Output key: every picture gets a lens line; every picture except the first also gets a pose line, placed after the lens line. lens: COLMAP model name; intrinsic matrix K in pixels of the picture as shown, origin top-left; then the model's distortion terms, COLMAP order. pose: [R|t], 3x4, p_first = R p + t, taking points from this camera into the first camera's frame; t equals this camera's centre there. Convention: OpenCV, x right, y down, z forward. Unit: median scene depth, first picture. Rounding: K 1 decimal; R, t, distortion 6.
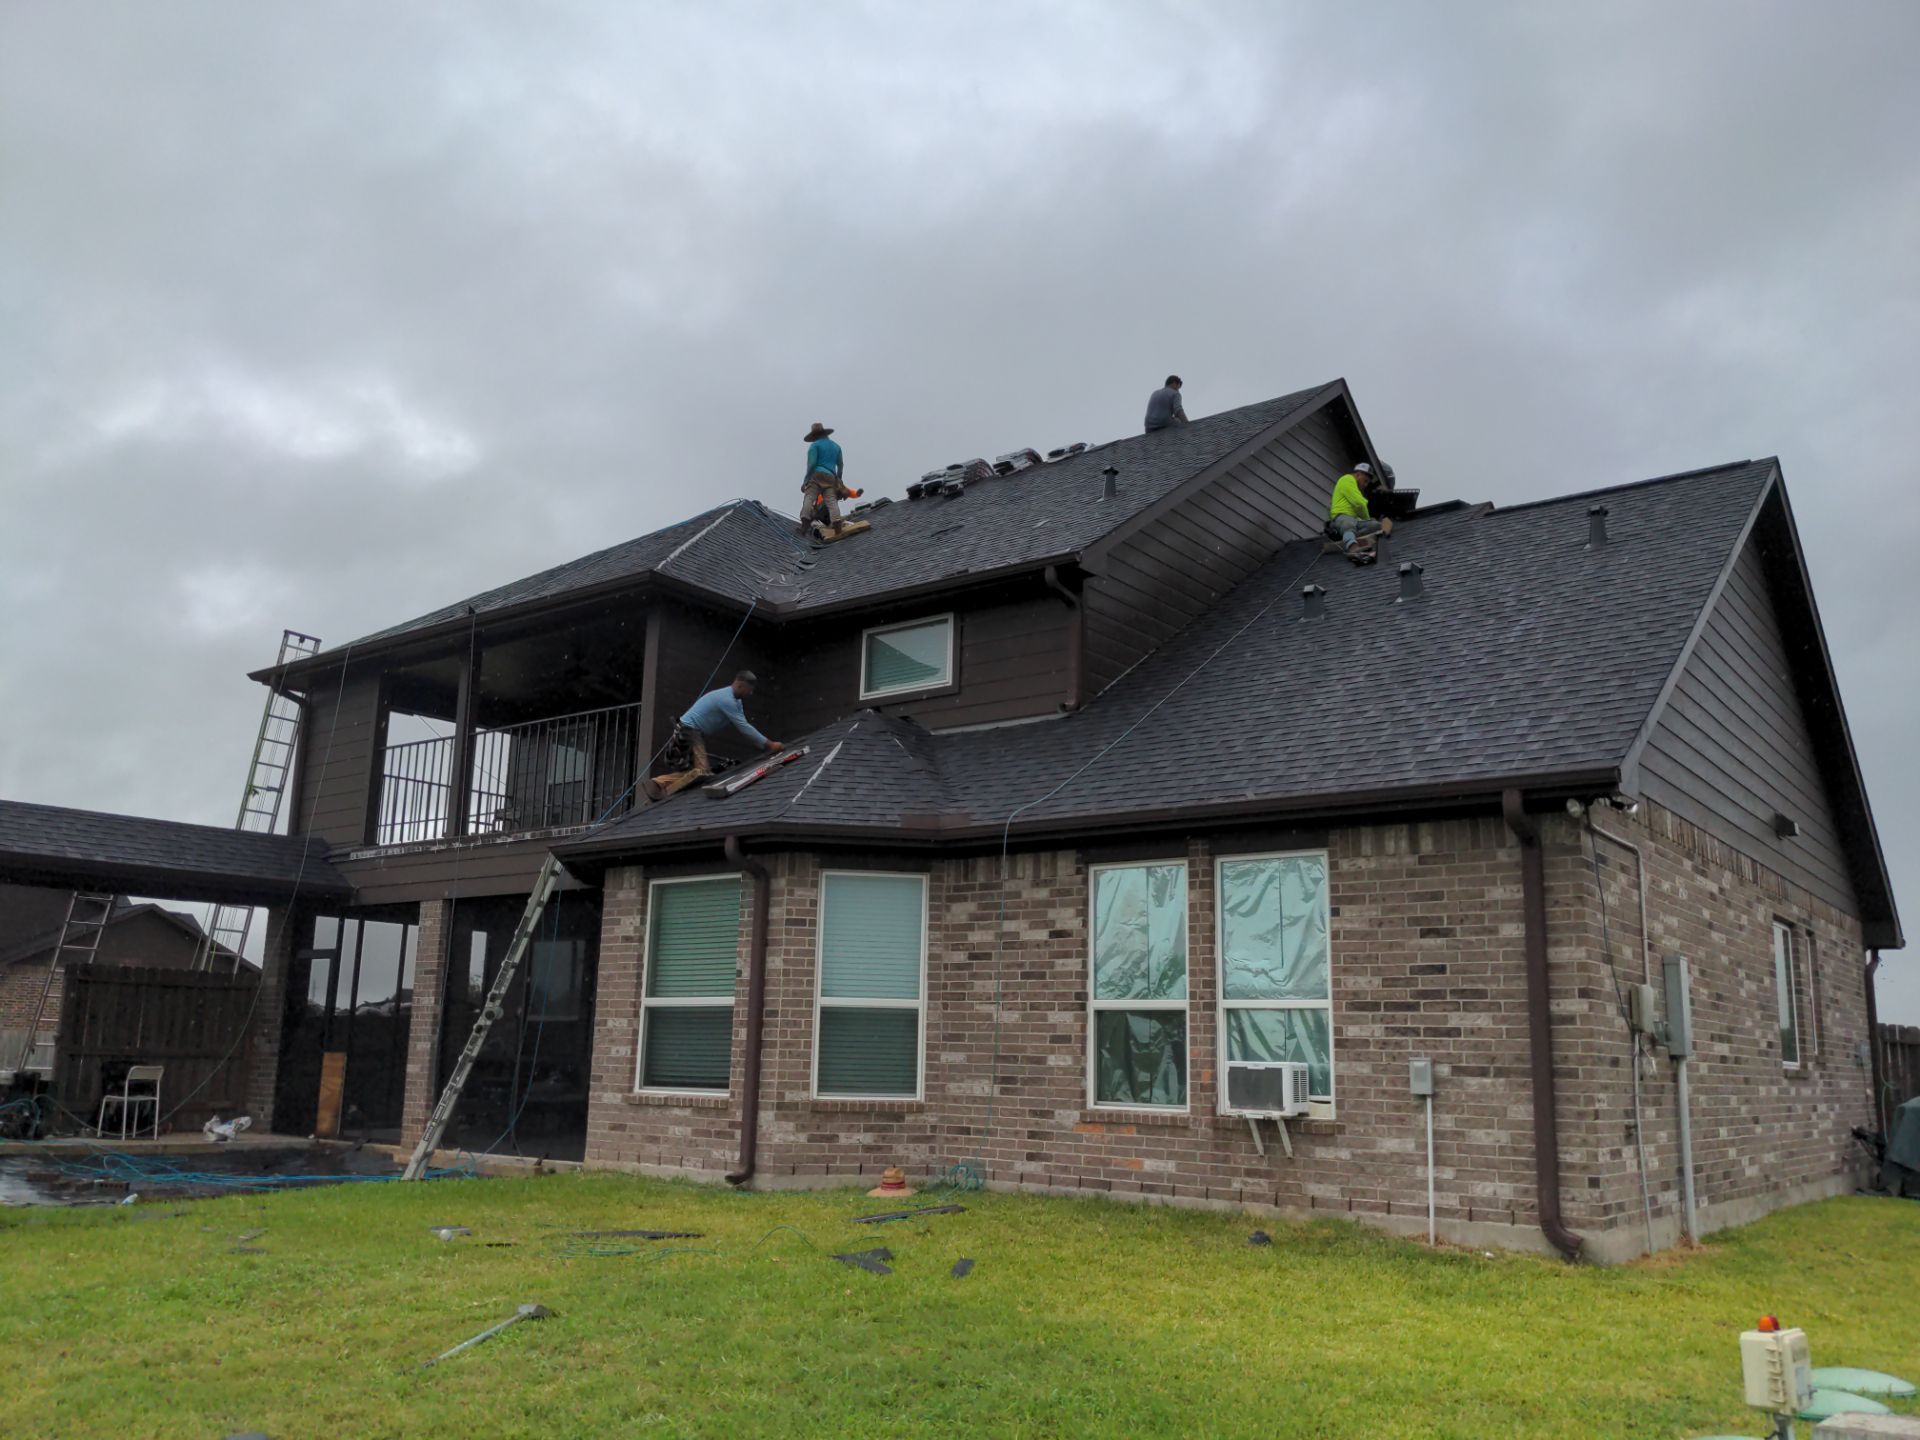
lens RADIAL K [[1497.0, 0, 976.7], [0, 1497.0, 759.2], [0, 0, 1]] dist [0.048596, -0.074127]
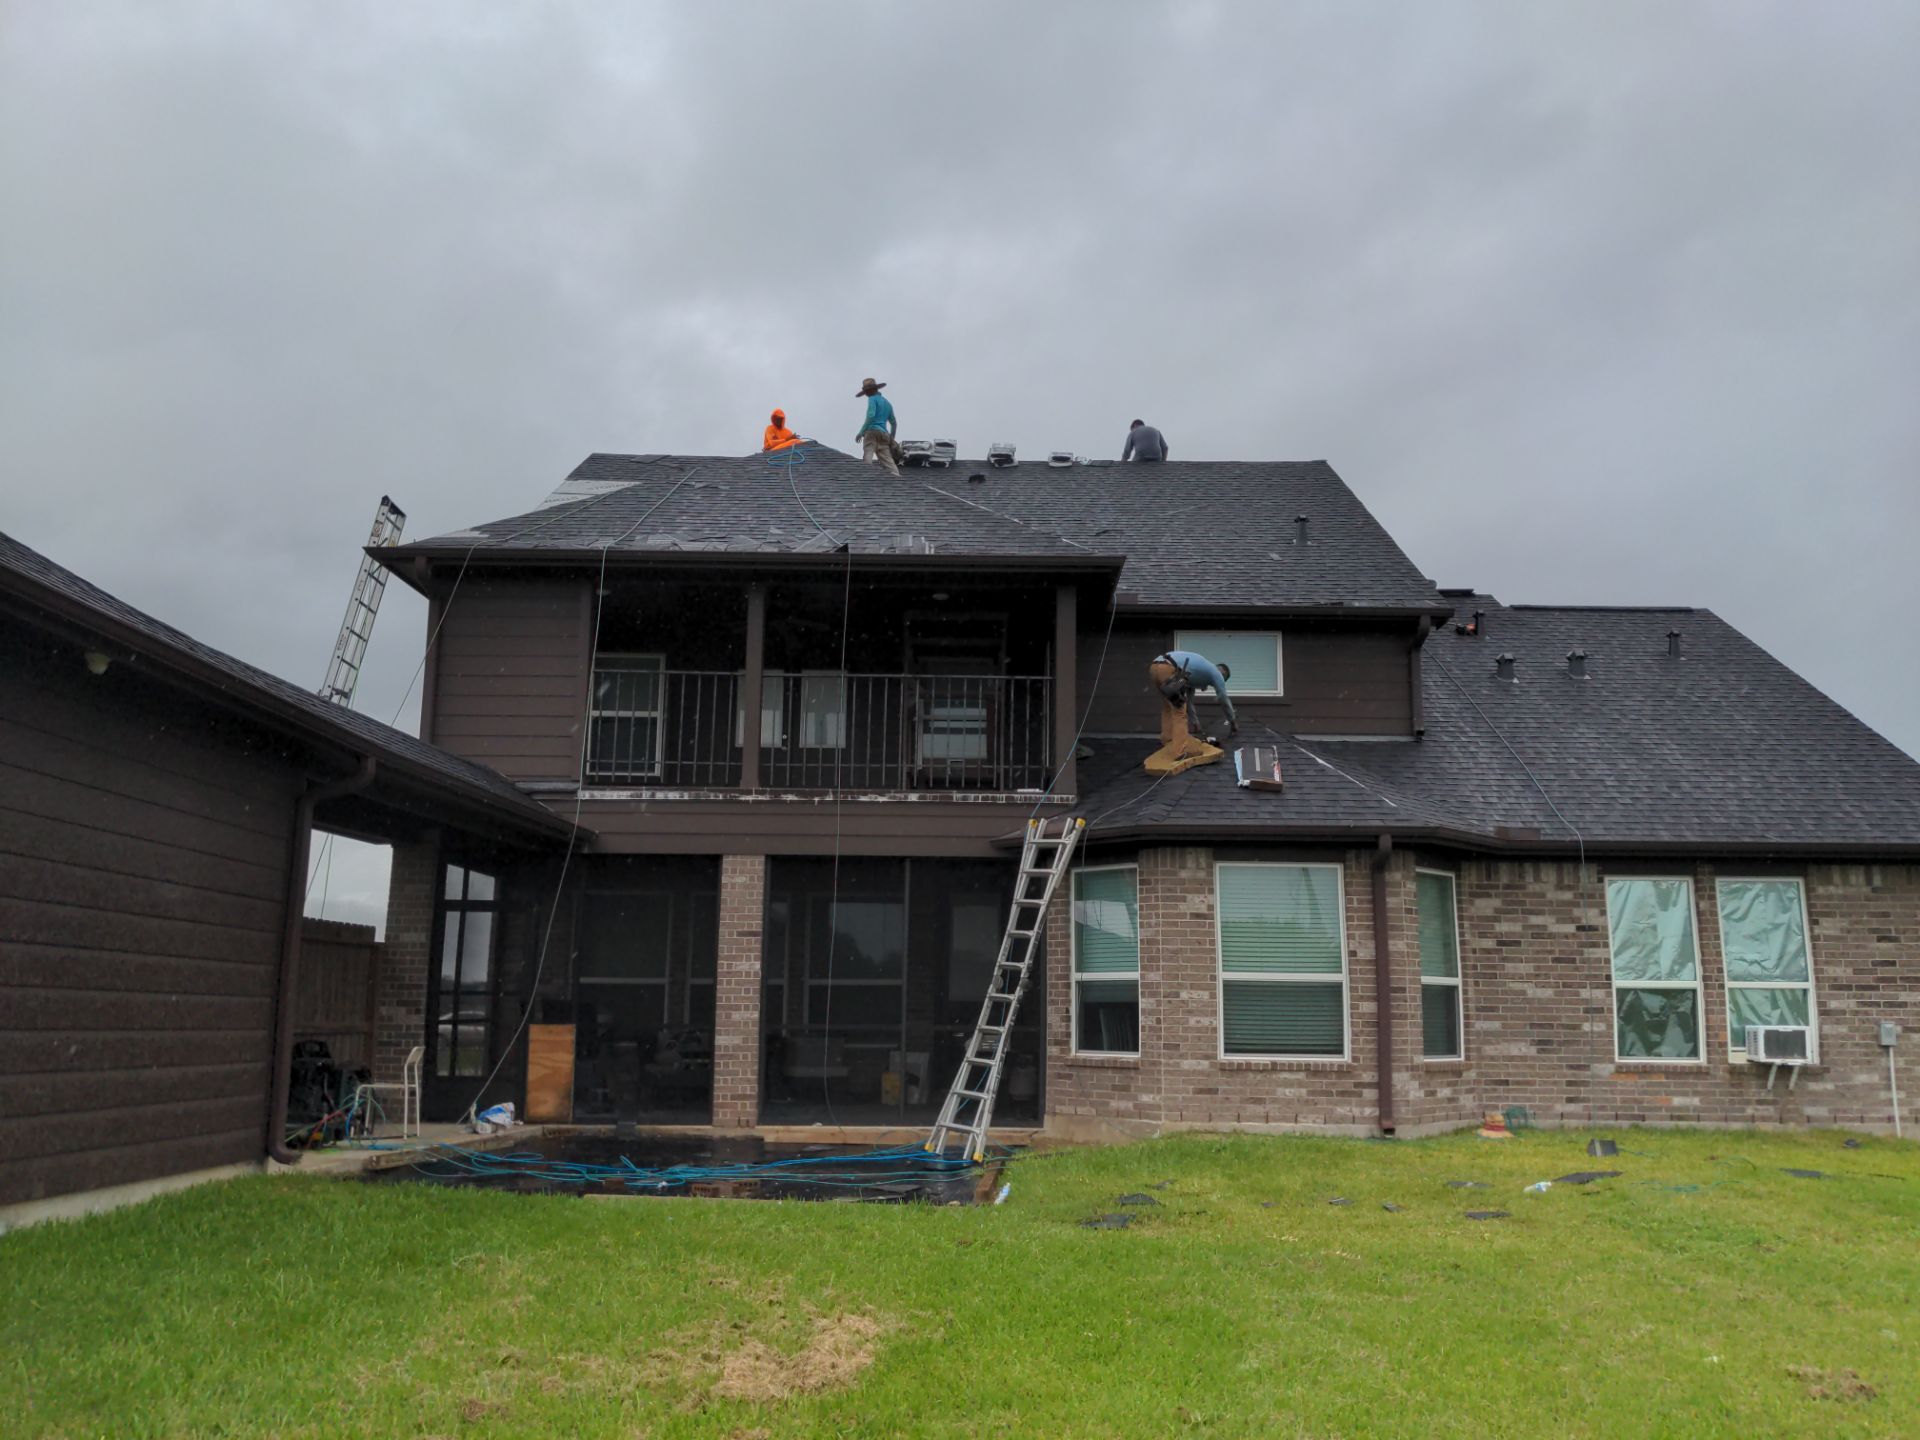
lens RADIAL K [[1486.9, 0, 964.5], [0, 1486.9, 805.0], [0, 0, 1]] dist [0.055272, -0.071093]
pose [[0.797082, 0.068600, 0.599961, -1.193448], [-0.109434, 0.993486, 0.031792, 0.030545], [-0.593872, -0.090997, 0.799397, 0.312070]]
